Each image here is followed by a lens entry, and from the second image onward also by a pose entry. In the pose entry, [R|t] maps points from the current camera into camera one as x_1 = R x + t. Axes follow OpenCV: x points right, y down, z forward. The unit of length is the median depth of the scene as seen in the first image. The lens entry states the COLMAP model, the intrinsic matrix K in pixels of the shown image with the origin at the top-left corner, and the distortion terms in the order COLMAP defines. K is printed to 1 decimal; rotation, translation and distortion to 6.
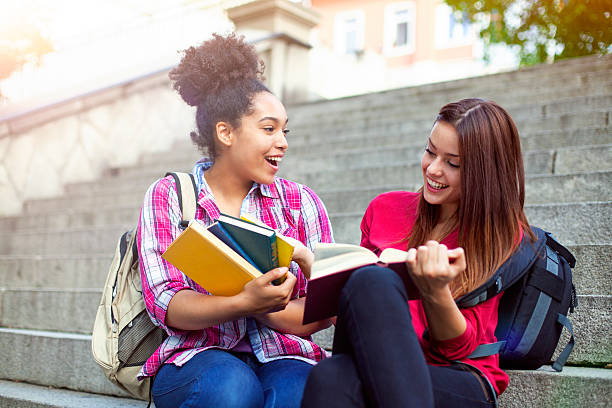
lens RADIAL K [[897.3, 0, 306.0], [0, 897.3, 204.0], [0, 0, 1]] dist [-0.136493, 0.101328]
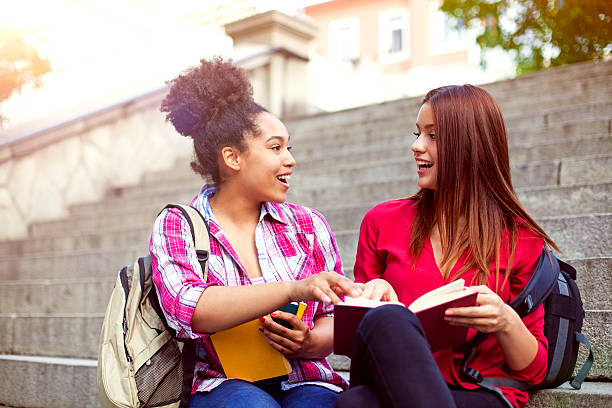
lens RADIAL K [[897.3, 0, 306.0], [0, 897.3, 204.0], [0, 0, 1]] dist [-0.136493, 0.101328]
pose [[0.999526, -0.030752, 0.001112, -0.007308], [0.030761, 0.999485, -0.009189, -0.009067], [-0.000829, 0.009219, 0.999957, -0.002719]]
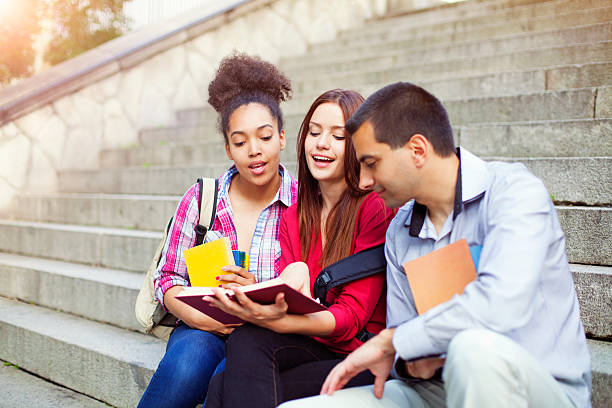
lens RADIAL K [[897.3, 0, 306.0], [0, 897.3, 204.0], [0, 0, 1]] dist [-0.136493, 0.101328]
pose [[0.982484, -0.029901, -0.183930, 0.107828], [0.055758, 0.988992, 0.137059, -0.069182], [0.177807, -0.144914, 0.973337, -0.057121]]
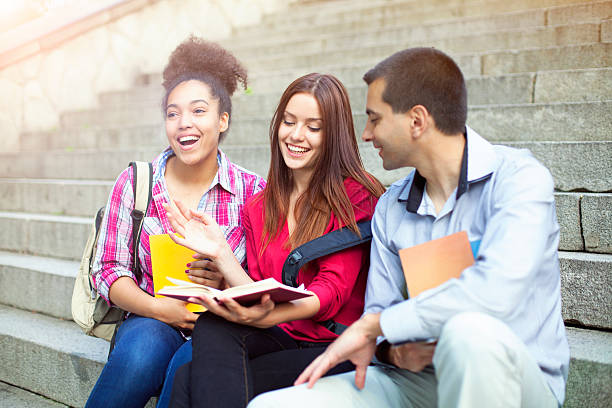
lens RADIAL K [[897.3, 0, 306.0], [0, 897.3, 204.0], [0, 0, 1]] dist [-0.136493, 0.101328]
pose [[0.995933, -0.027323, -0.085857, 0.080137], [0.040611, 0.986754, 0.157059, -0.066736], [0.080428, -0.159907, 0.983850, -0.045105]]
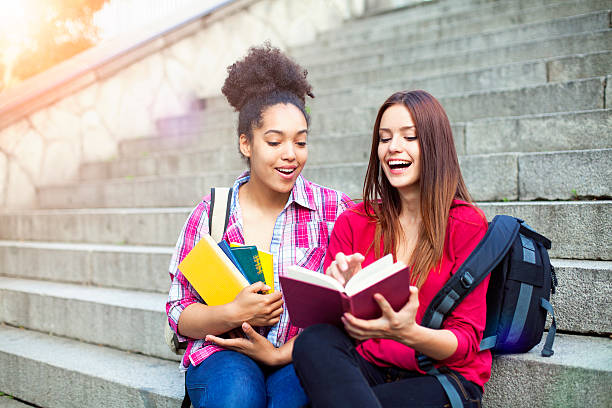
lens RADIAL K [[897.3, 0, 306.0], [0, 897.3, 204.0], [0, 0, 1]] dist [-0.136493, 0.101328]
pose [[0.986096, -0.072618, -0.149469, 0.070800], [0.092783, 0.986805, 0.132693, -0.065991], [0.137860, -0.144717, 0.979822, -0.022825]]
